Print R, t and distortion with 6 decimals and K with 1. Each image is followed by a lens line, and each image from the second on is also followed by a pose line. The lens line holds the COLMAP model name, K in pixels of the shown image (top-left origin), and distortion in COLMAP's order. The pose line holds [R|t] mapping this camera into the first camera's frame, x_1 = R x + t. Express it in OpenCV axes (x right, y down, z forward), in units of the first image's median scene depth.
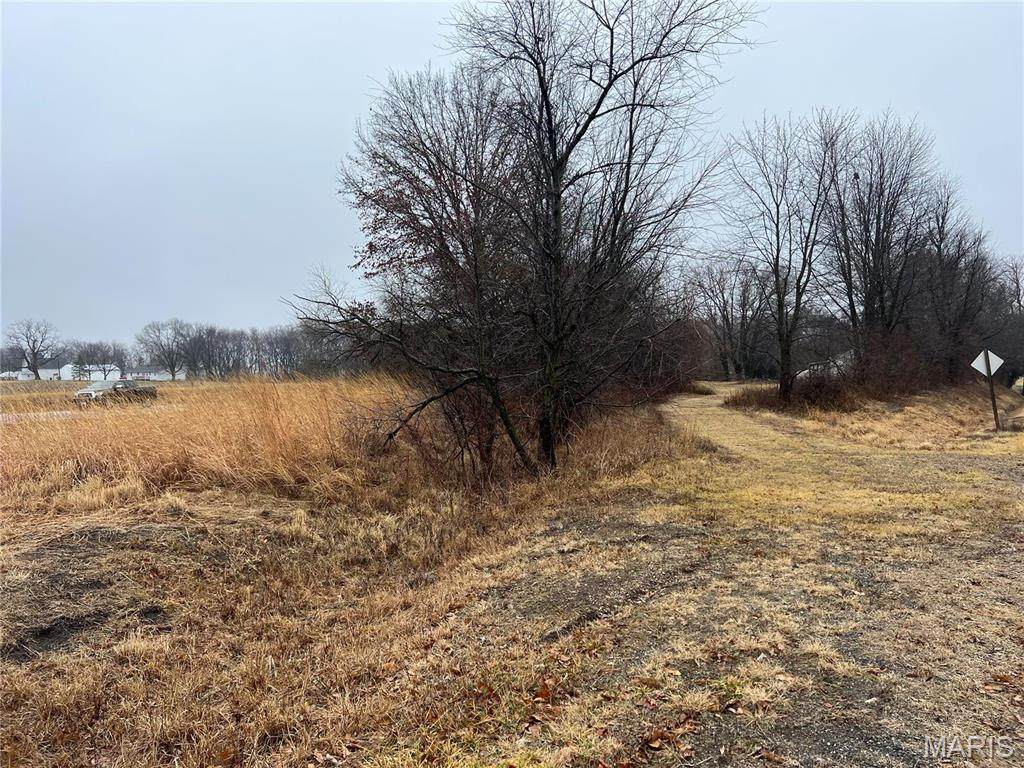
lens RADIAL K [[774.9, 0, 513.5], [0, 774.9, 385.9], [0, 0, 1]] dist [0.004172, -0.002792]
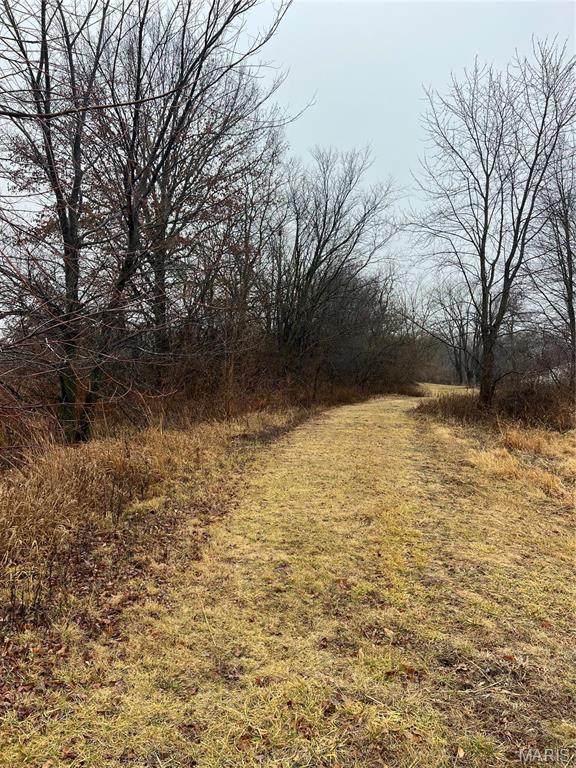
lens RADIAL K [[581.2, 0, 286.9], [0, 581.2, 382.8], [0, 0, 1]] dist [0.004172, -0.002792]
pose [[0.998133, 0.047436, -0.038483, 0.159580], [-0.047337, 0.998873, 0.003479, -0.001375], [0.038604, -0.001651, 0.999253, 0.365380]]
